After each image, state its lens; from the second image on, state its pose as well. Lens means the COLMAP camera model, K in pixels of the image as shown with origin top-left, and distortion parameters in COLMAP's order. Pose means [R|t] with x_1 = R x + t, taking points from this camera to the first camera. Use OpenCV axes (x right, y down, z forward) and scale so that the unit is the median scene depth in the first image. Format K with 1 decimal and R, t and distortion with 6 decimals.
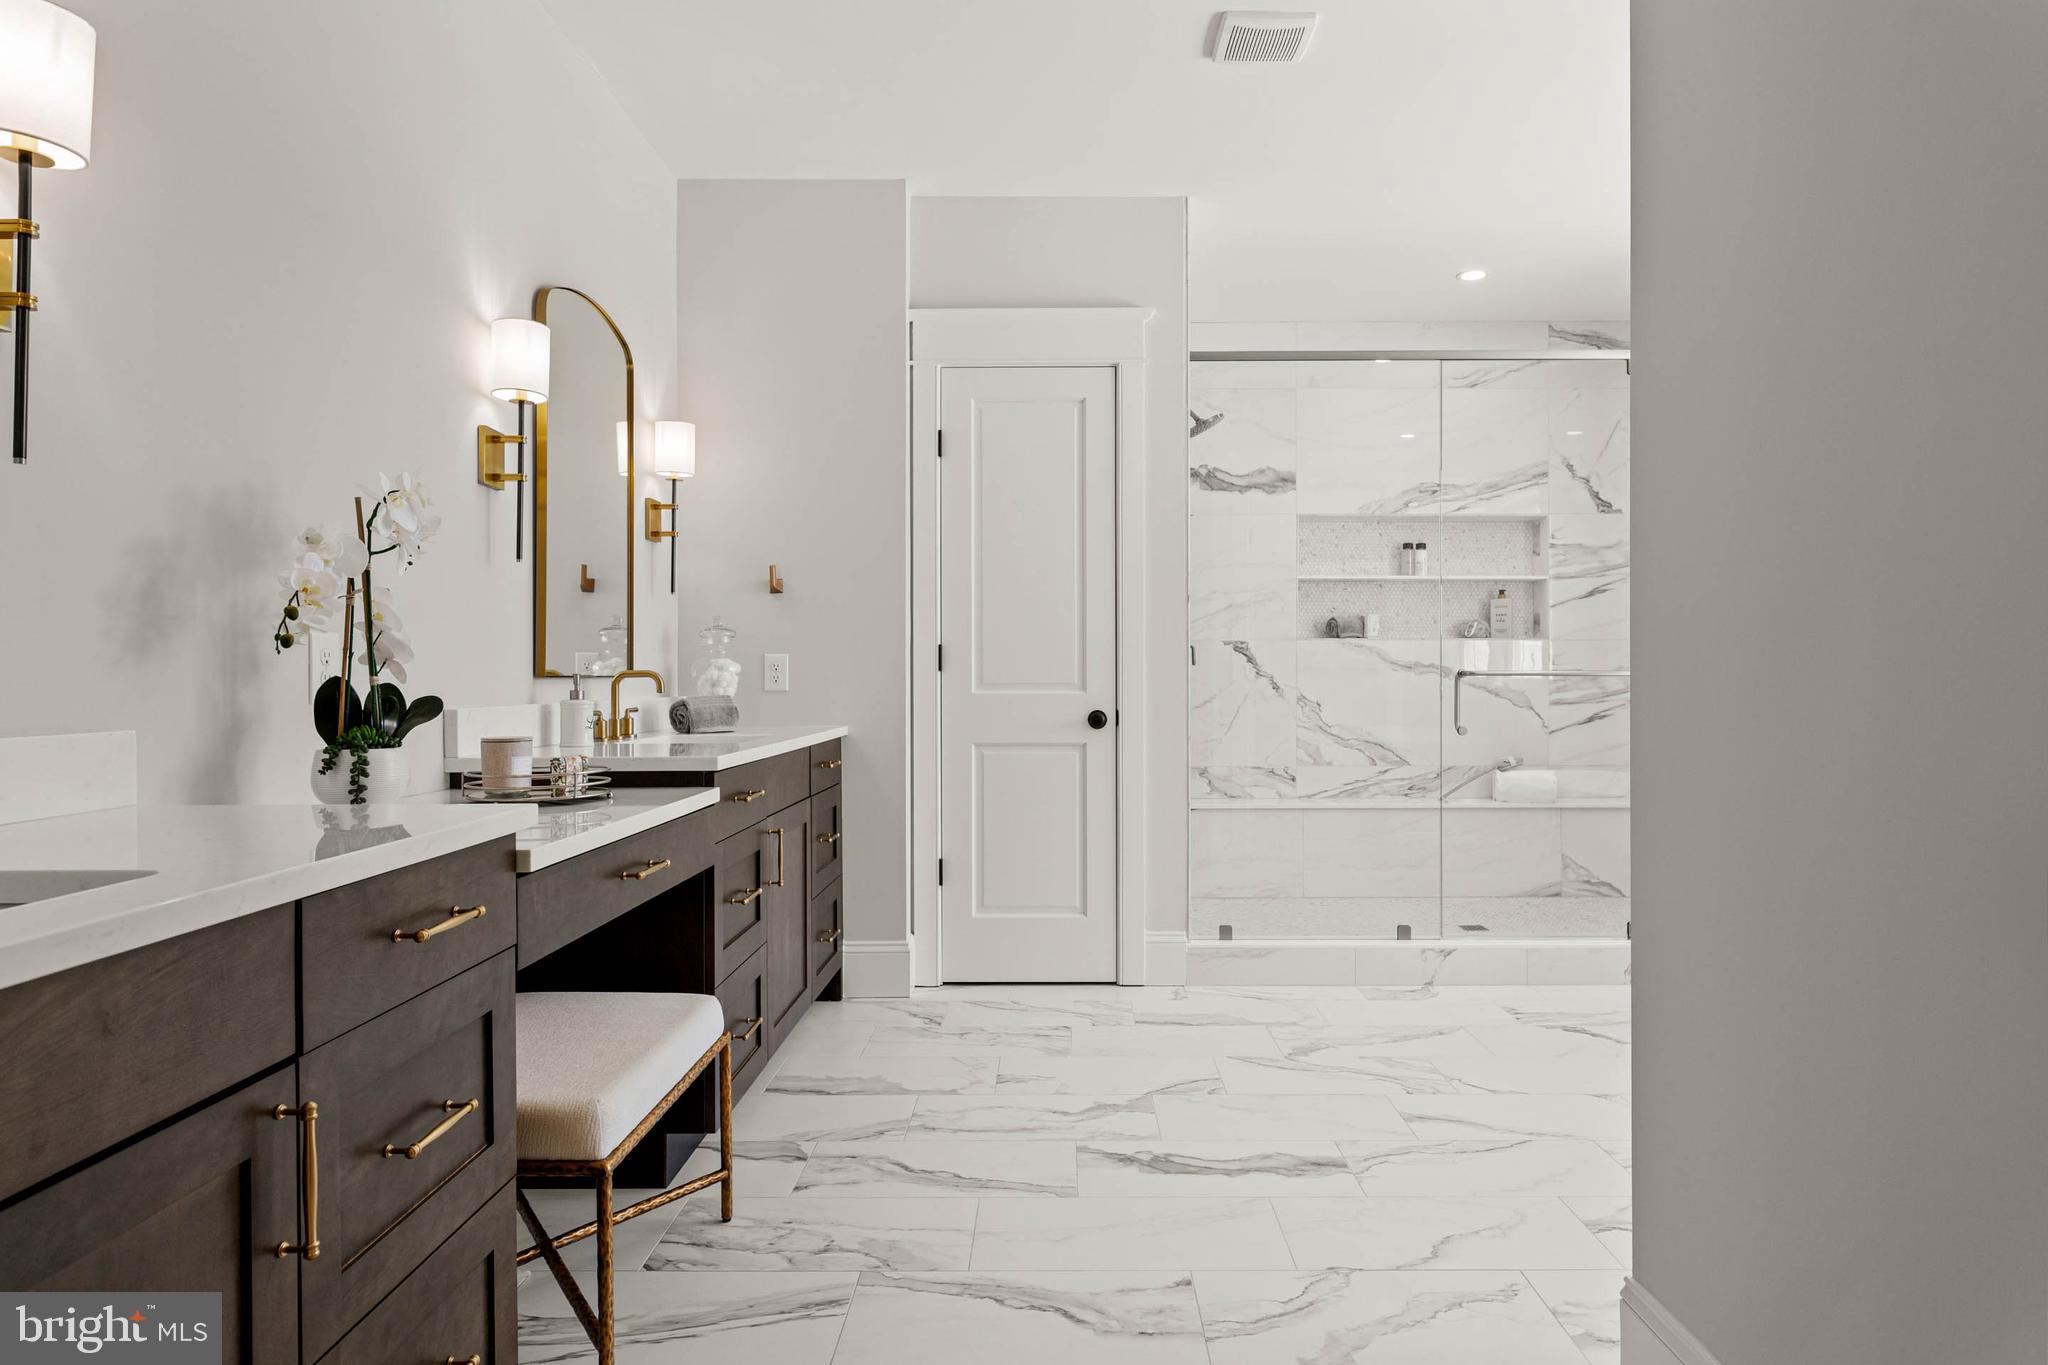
lens RADIAL K [[1183.0, 0, 1024.0], [0, 1183.0, 682.5], [0, 0, 1]] dist [-0.001924, 0.000002]
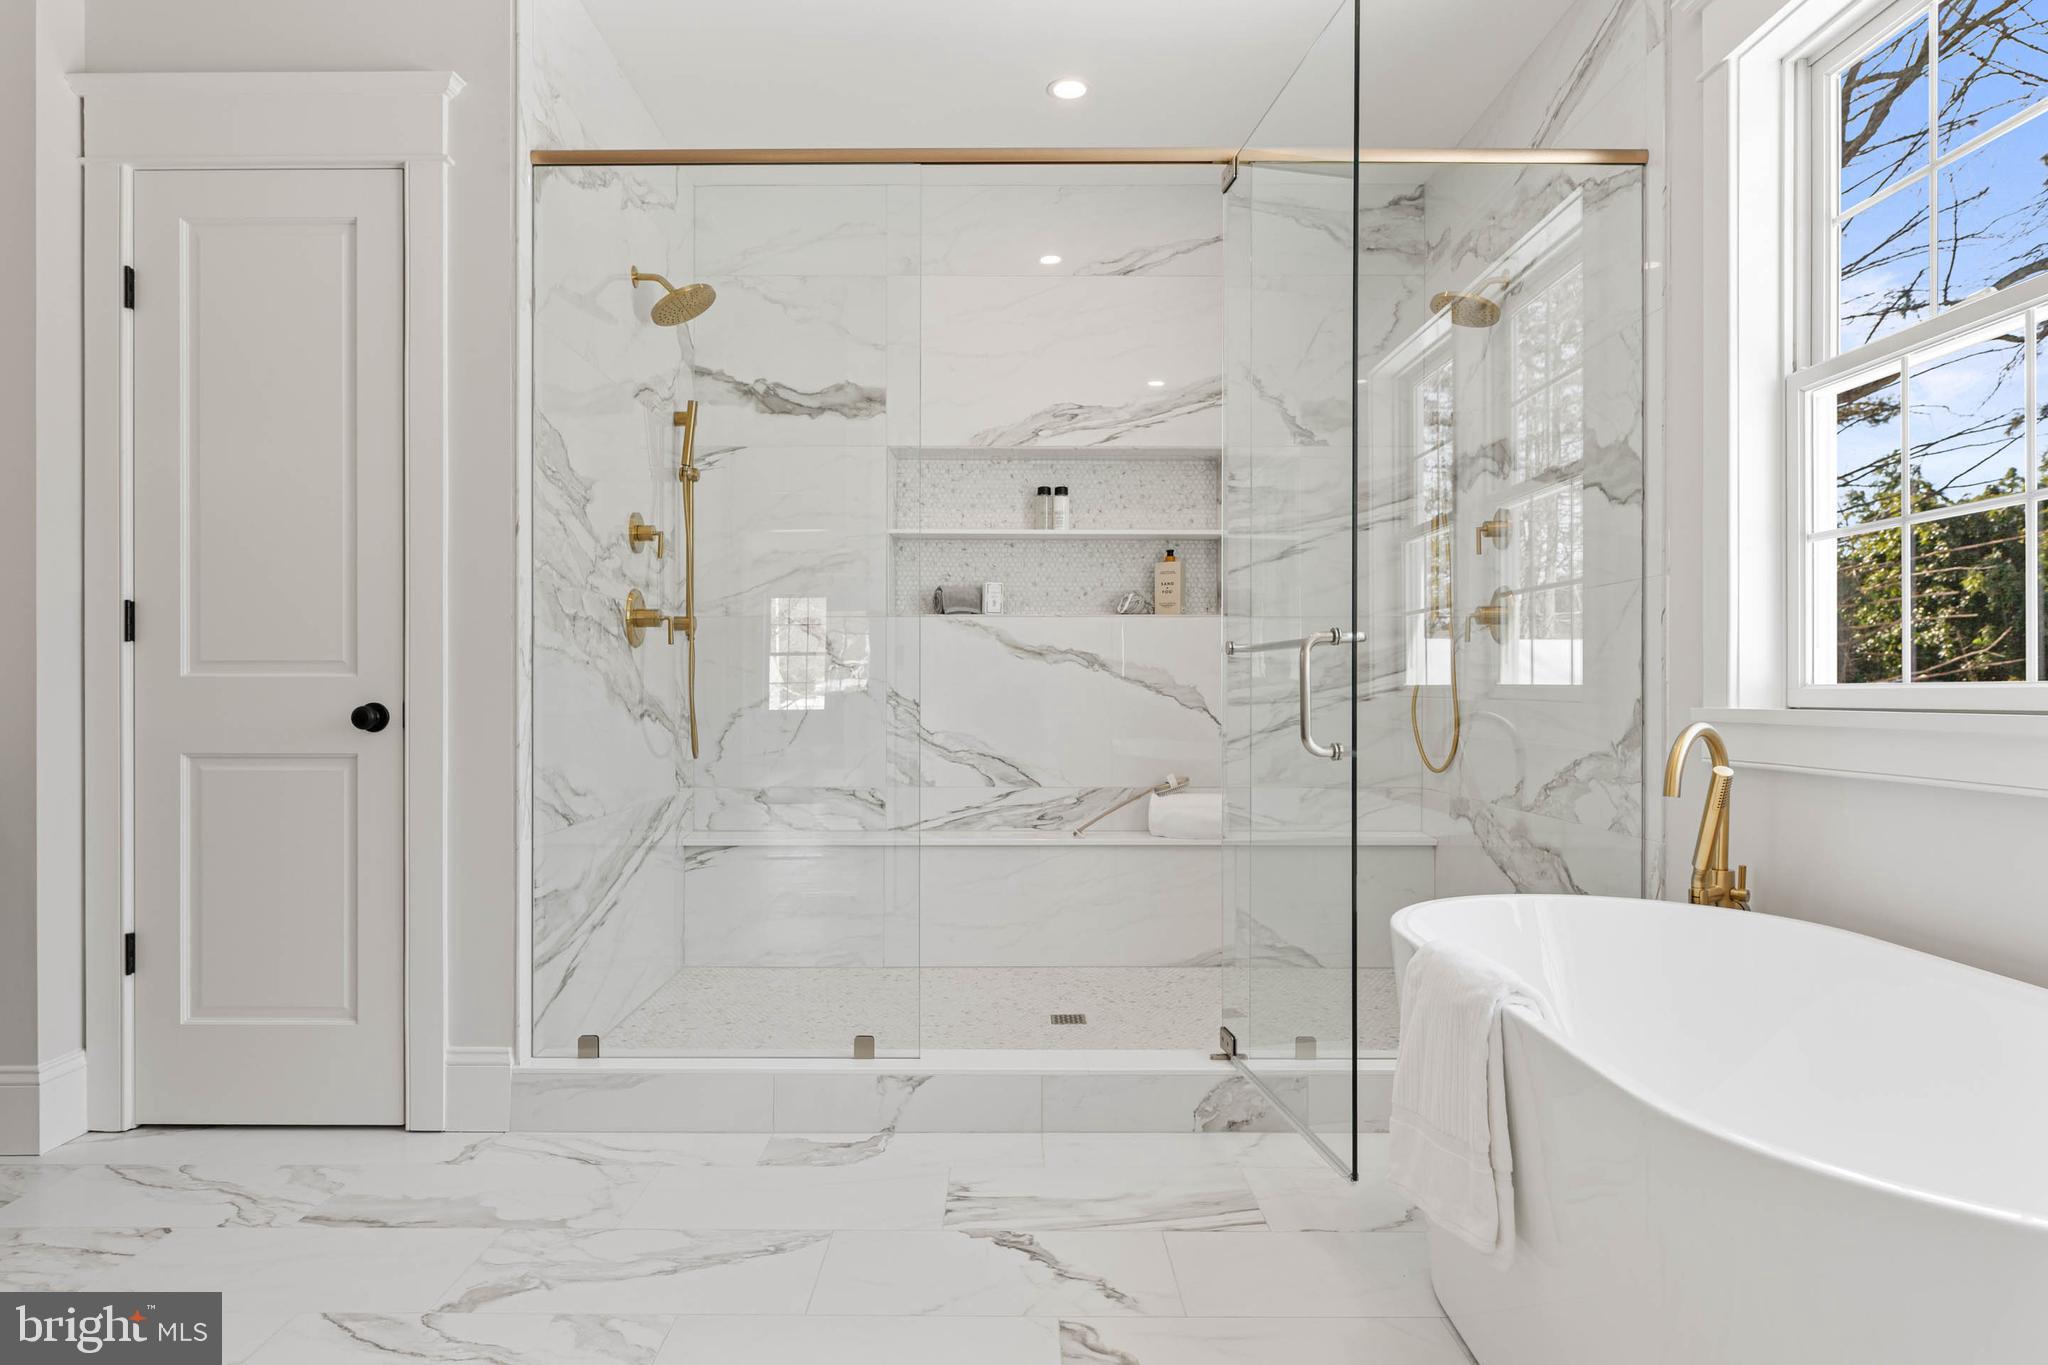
lens RADIAL K [[1137.2, 0, 1017.0], [0, 1137.2, 703.7], [0, 0, 1]] dist [-0.003877, -0.000654]
pose [[0.999998, 0.002030, 0.000181, 0.312371], [-0.002030, 0.999993, 0.002999, 0.016144], [-0.000175, -0.002999, 0.999995, 0.290920]]
